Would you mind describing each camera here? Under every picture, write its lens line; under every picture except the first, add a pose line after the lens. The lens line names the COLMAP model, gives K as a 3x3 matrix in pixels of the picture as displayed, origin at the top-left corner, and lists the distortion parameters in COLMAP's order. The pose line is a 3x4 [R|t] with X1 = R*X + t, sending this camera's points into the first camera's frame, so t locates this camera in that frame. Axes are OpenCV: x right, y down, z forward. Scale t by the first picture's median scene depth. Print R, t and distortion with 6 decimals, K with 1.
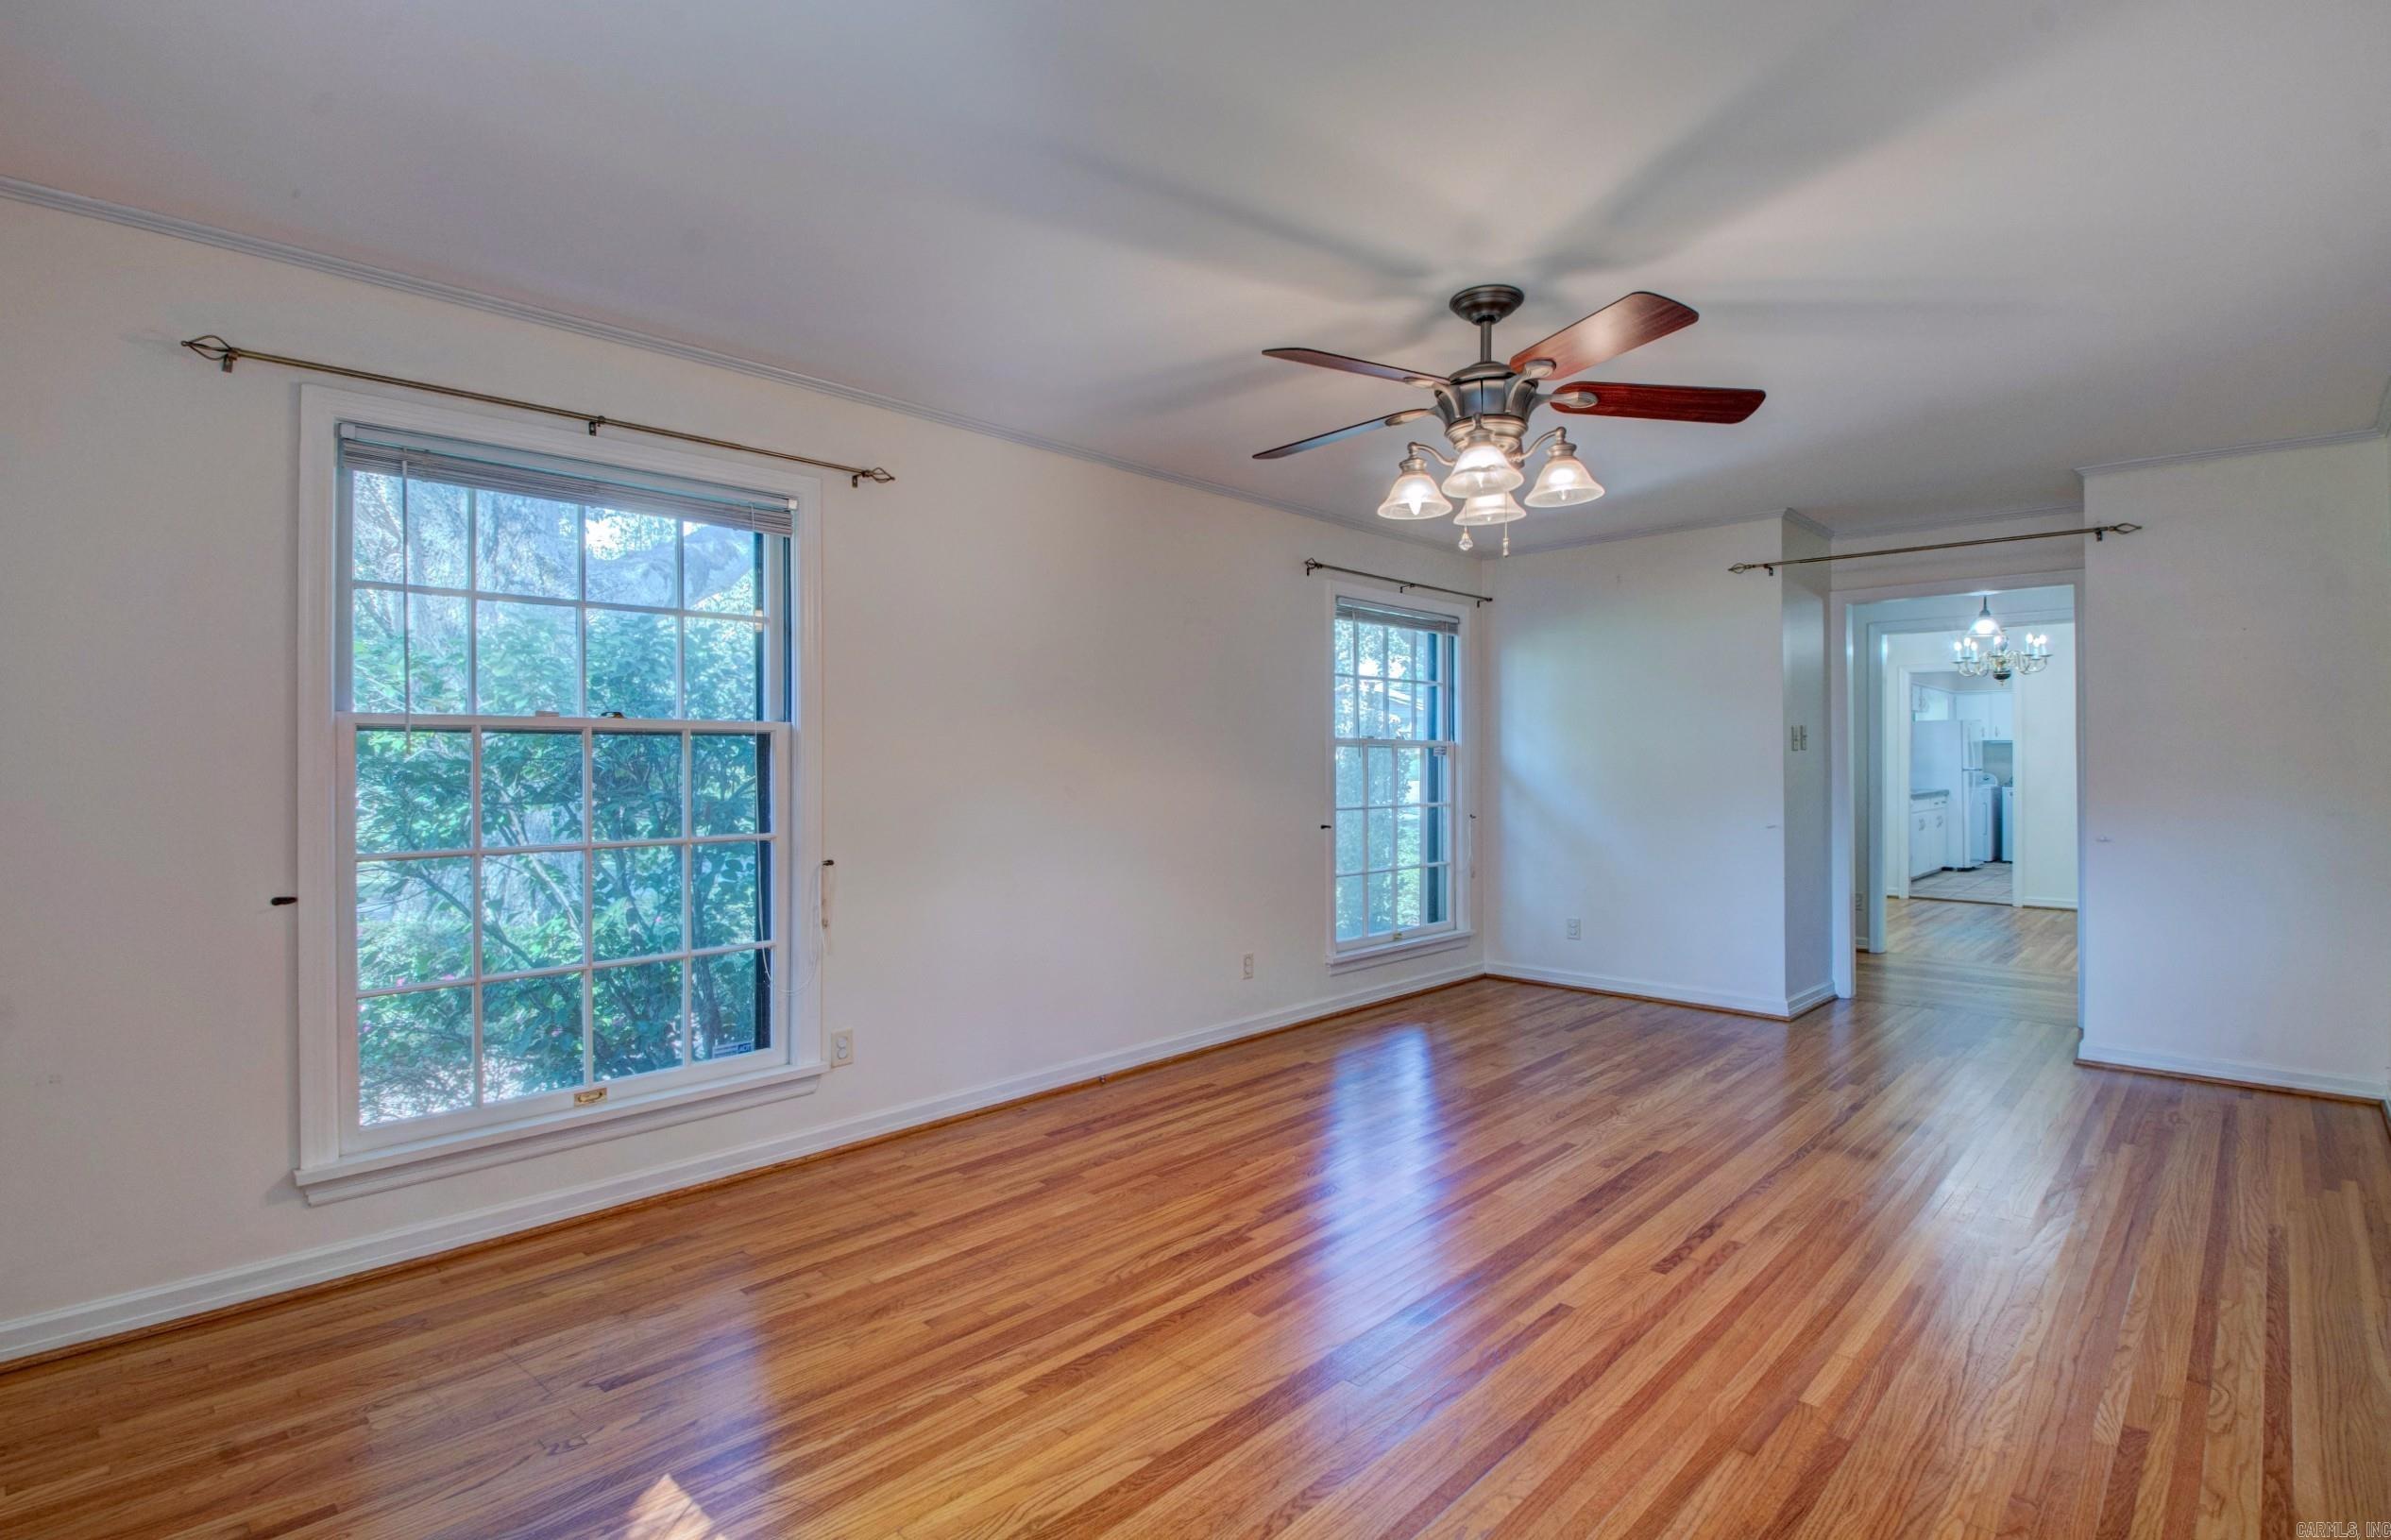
lens RADIAL K [[1119.7, 0, 1167.5], [0, 1119.7, 742.3], [0, 0, 1]] dist [0.009832, -0.018533]
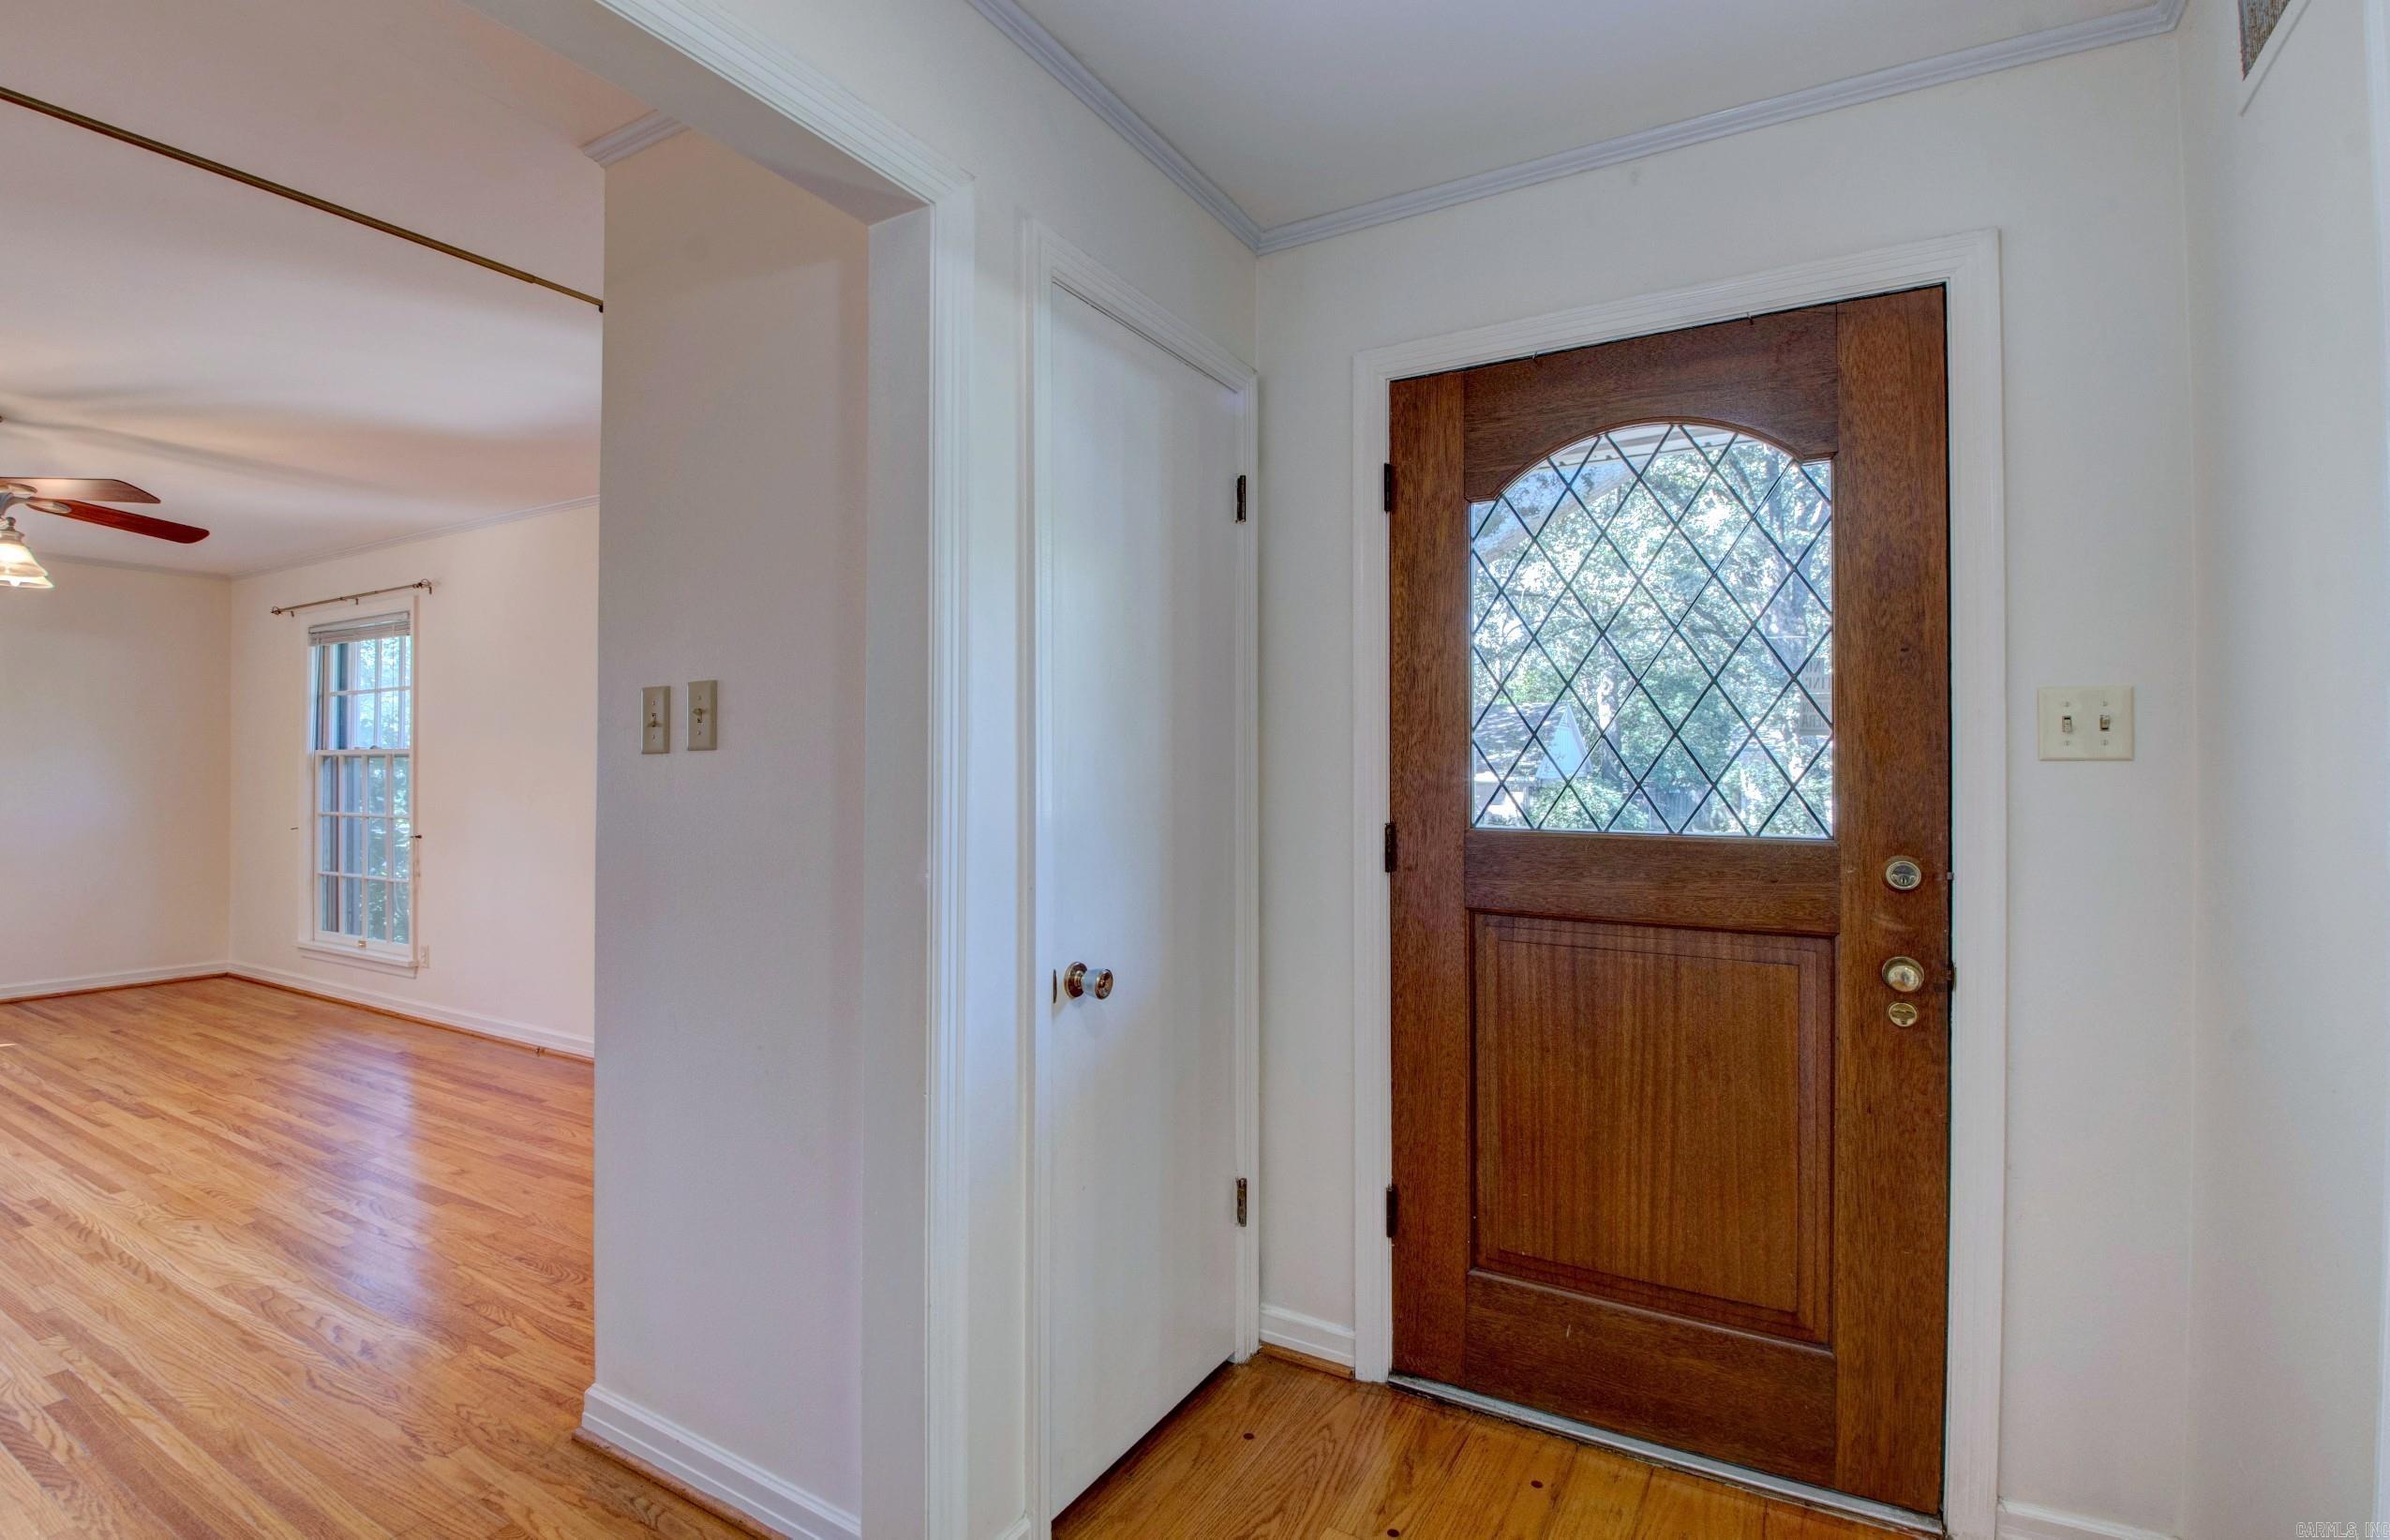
lens RADIAL K [[1119.4, 0, 1191.3], [0, 1119.4, 753.6], [0, 0, 1]] dist [0.009832, -0.018533]
pose [[0.241205, -0.009982, -0.970423, 1.744024], [0.017144, 0.999835, -0.006024, 0.021513], [0.970323, -0.015184, 0.241336, 1.961022]]
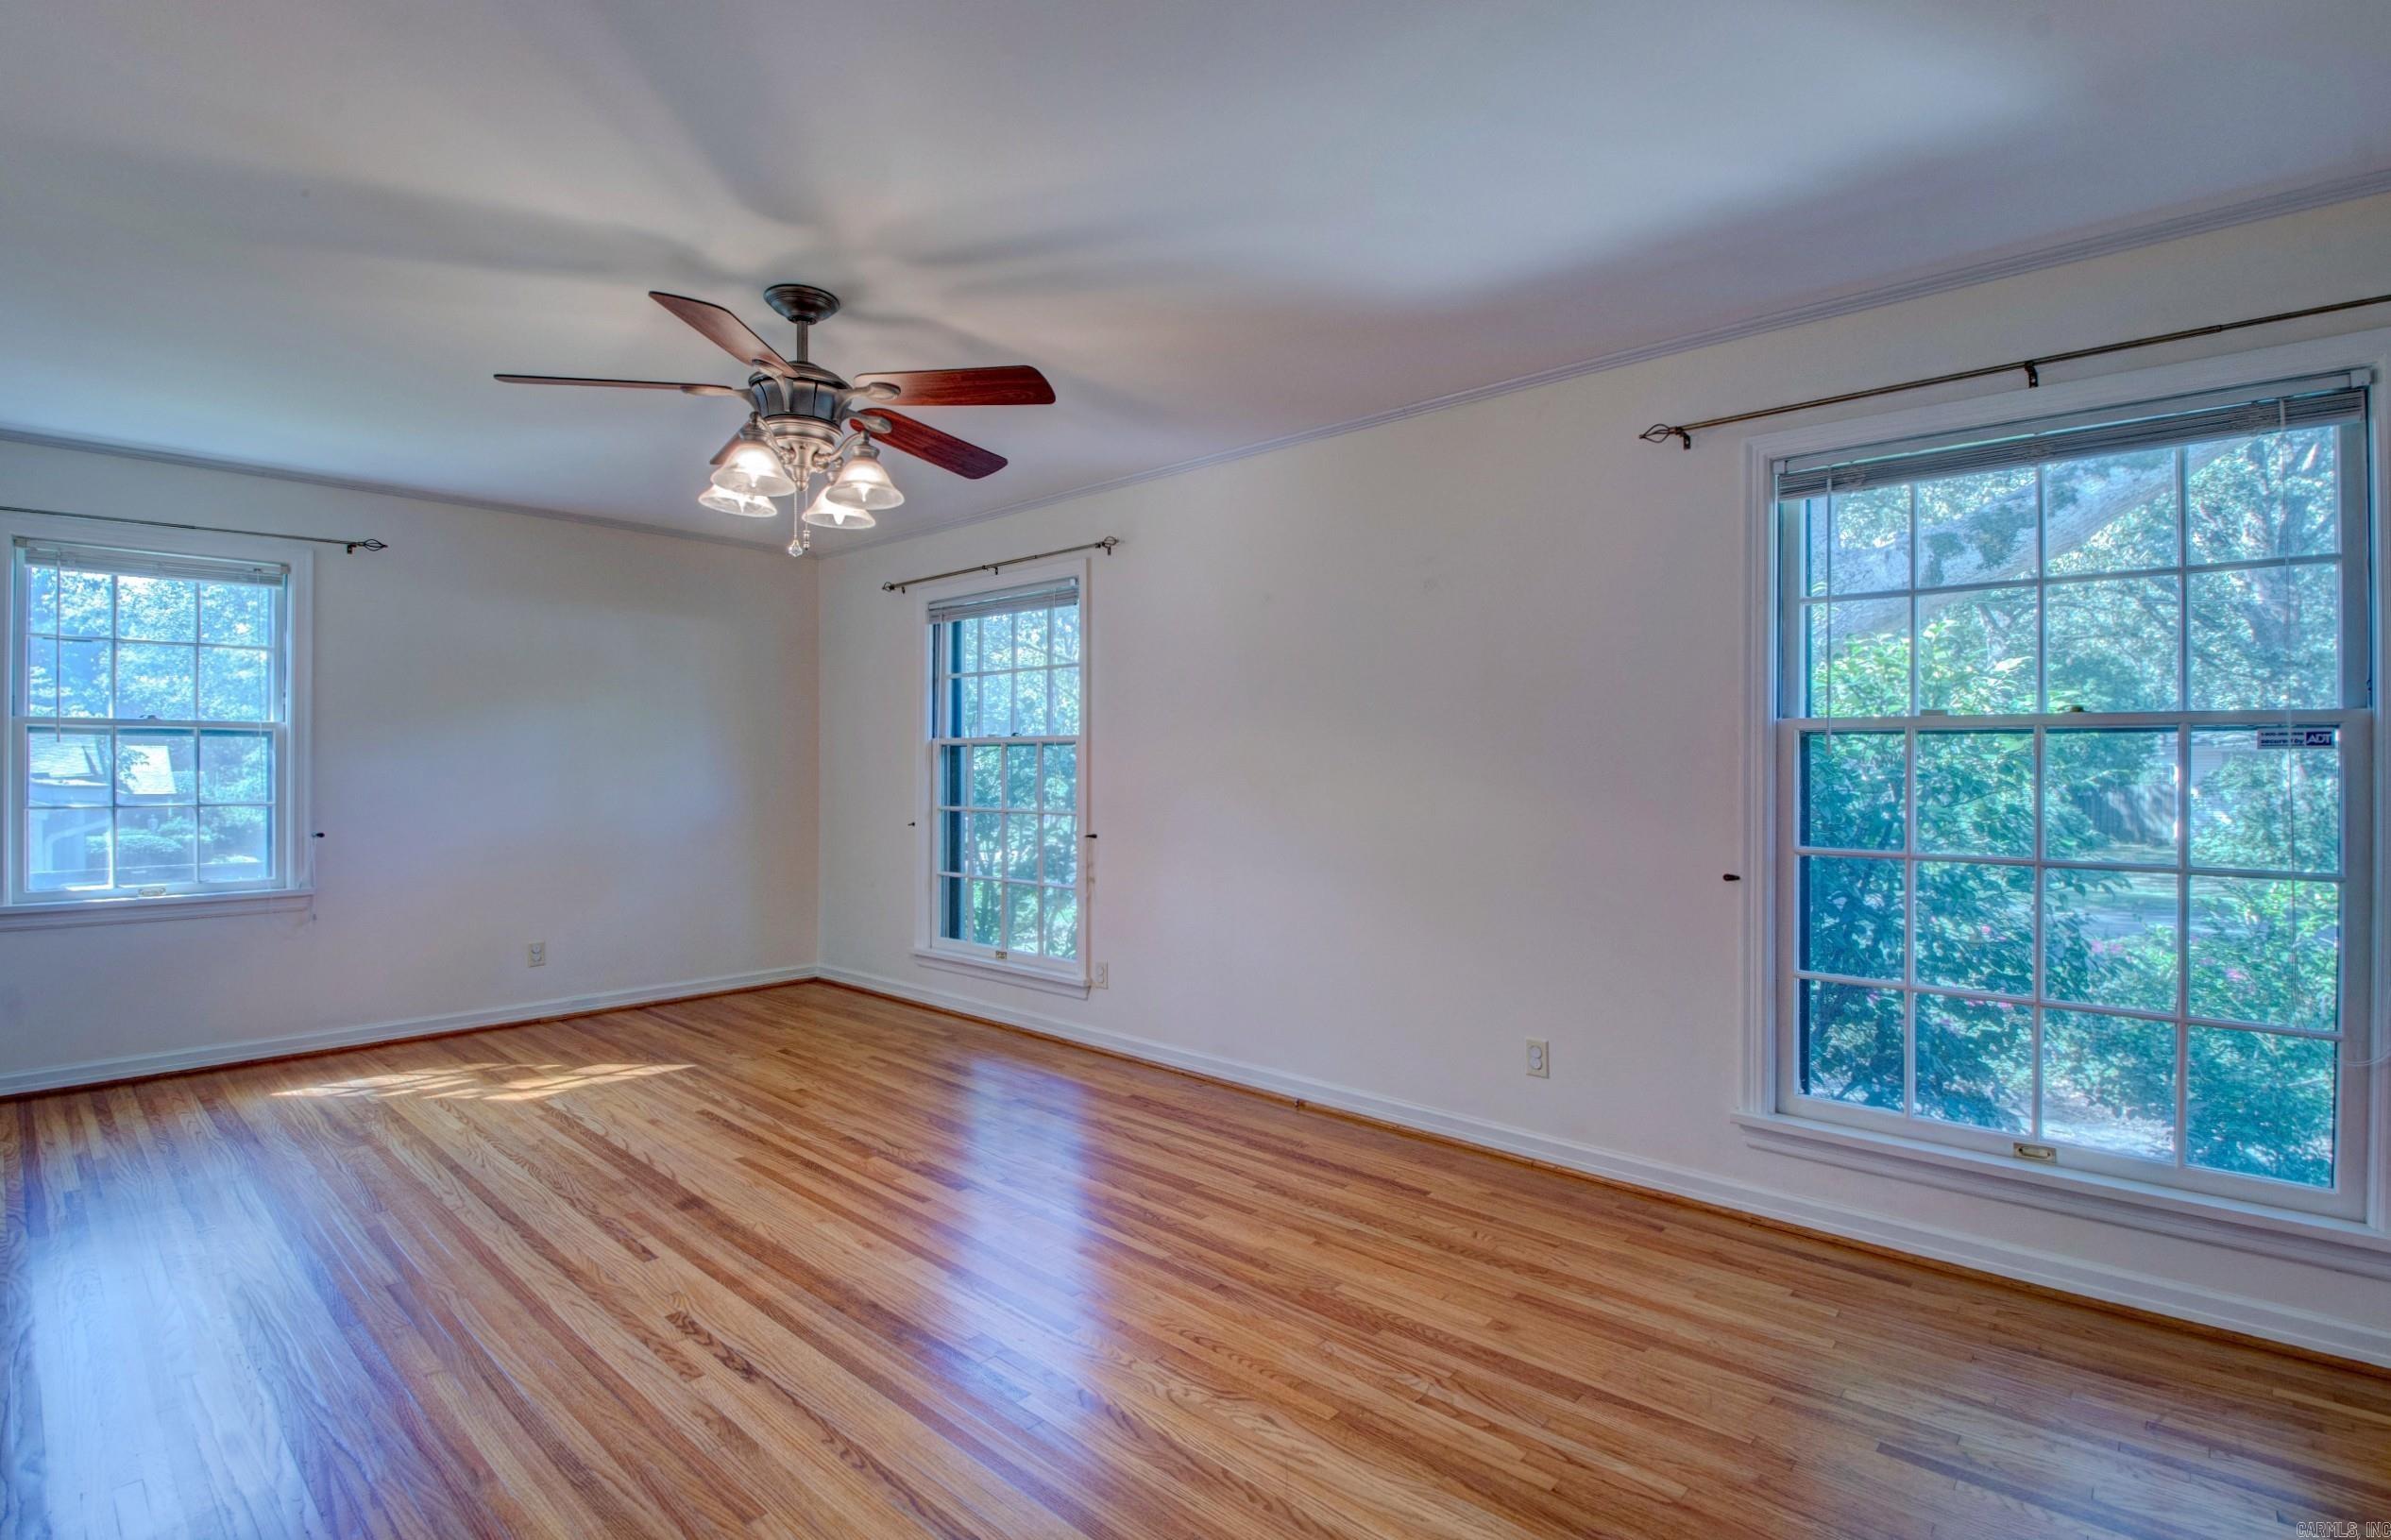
lens RADIAL K [[1119.7, 0, 1207.3], [0, 1119.7, 744.4], [0, 0, 1]] dist [0.009832, -0.018533]
pose [[0.042819, -0.016739, -0.998943, 1.245581], [0.017271, 0.999723, -0.016012, 0.023203], [0.998934, -0.016567, 0.043096, 1.264871]]
